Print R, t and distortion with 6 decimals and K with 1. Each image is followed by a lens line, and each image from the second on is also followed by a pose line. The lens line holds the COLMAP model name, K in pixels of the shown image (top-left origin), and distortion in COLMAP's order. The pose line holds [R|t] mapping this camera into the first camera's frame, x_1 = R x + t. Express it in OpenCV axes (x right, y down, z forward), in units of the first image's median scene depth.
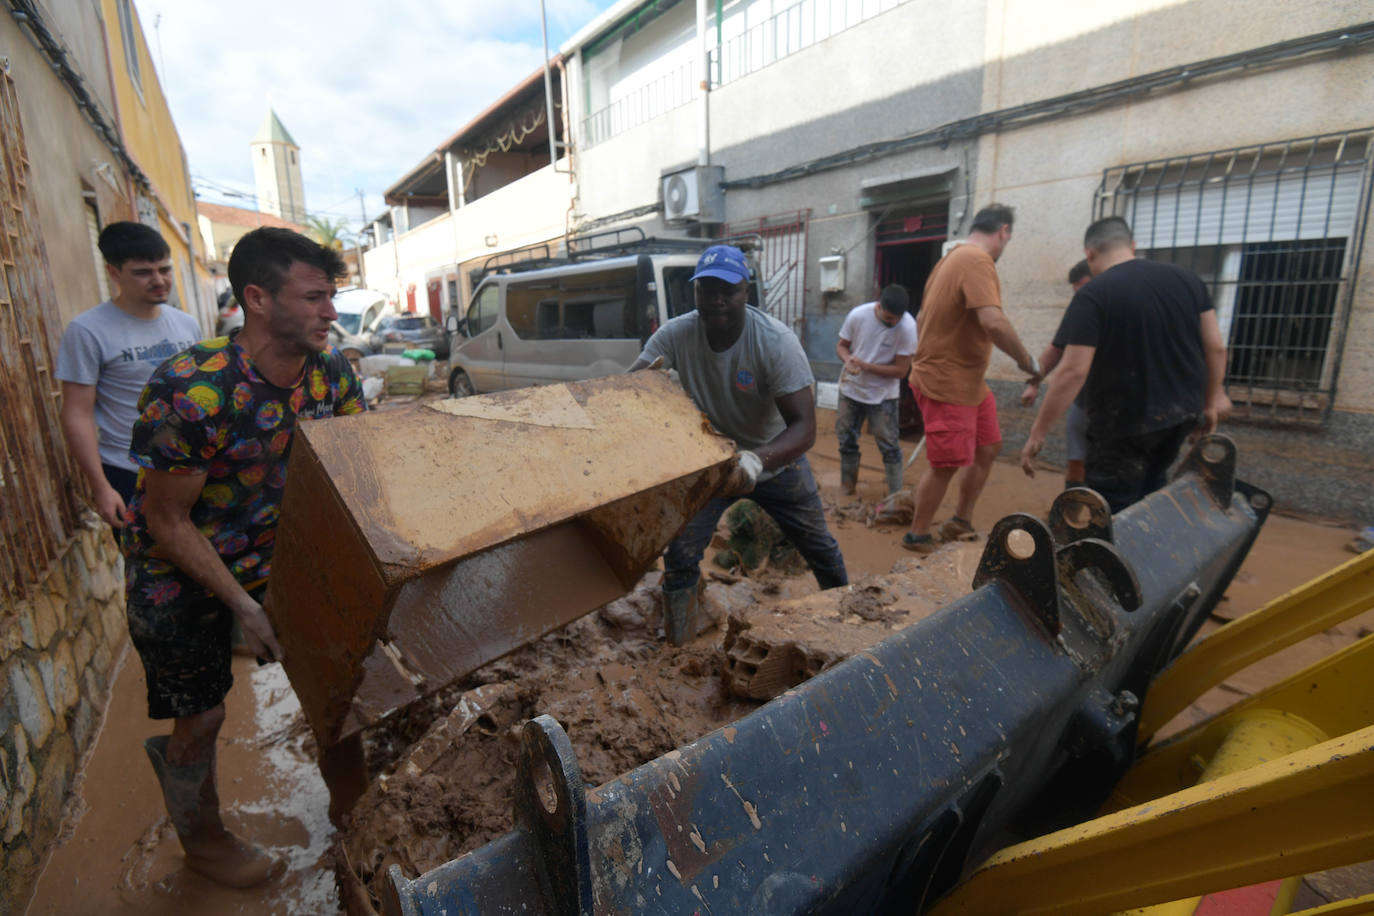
lens RADIAL K [[696.2, 0, 709.8], [0, 696.2, 456.2], [0, 0, 1]] dist [-0.004262, -0.001163]
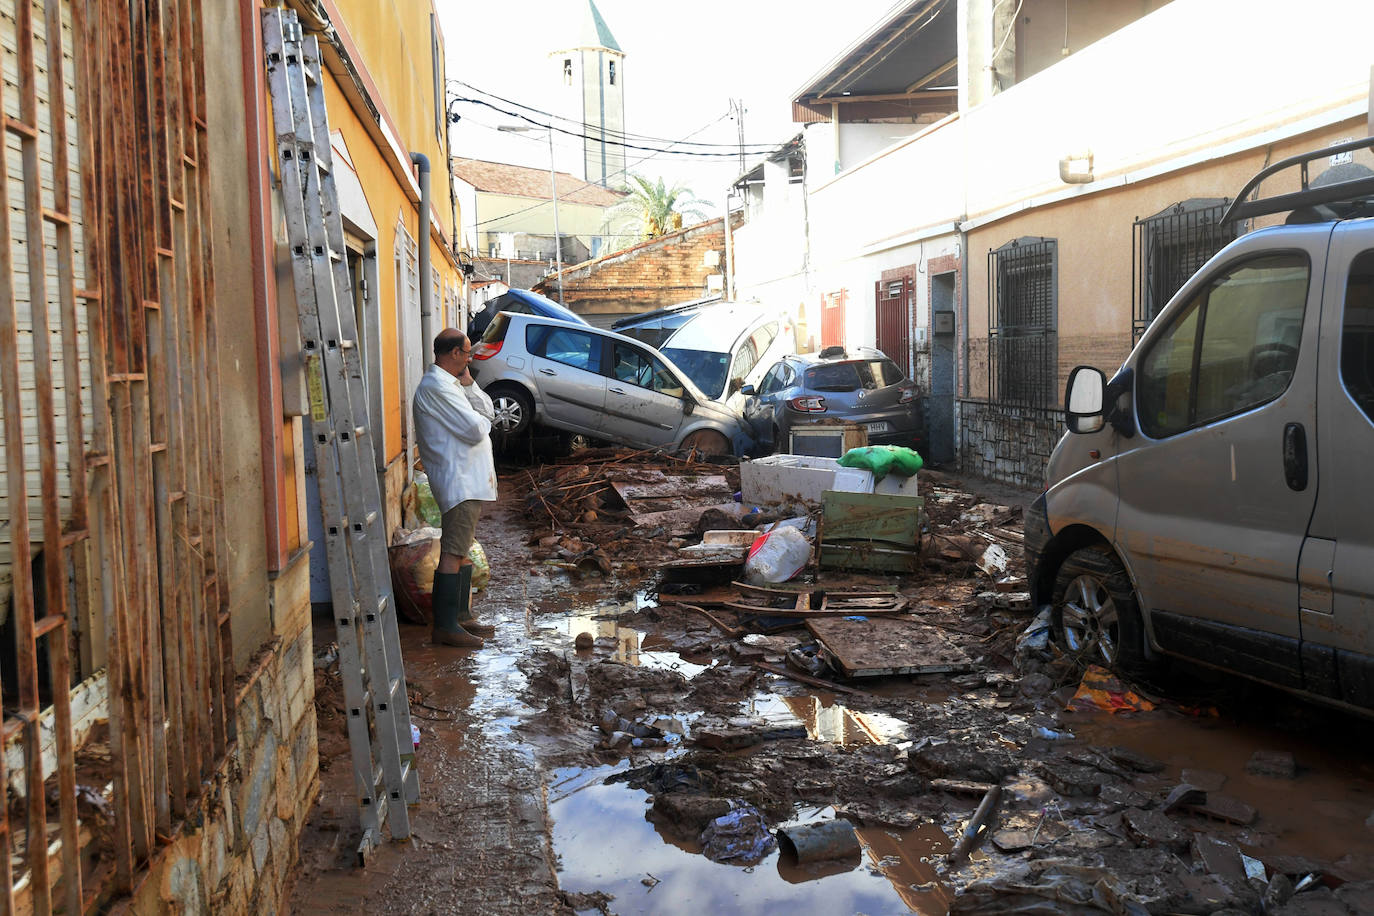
lens RADIAL K [[1381.9, 0, 689.9], [0, 1381.9, 416.9], [0, 0, 1]] dist [0.109110, -0.001540]
pose [[0.899465, 0.016871, -0.436668, -0.145235], [-0.082436, 0.987864, -0.131636, -0.047296], [0.429148, 0.154399, 0.889940, 0.212963]]
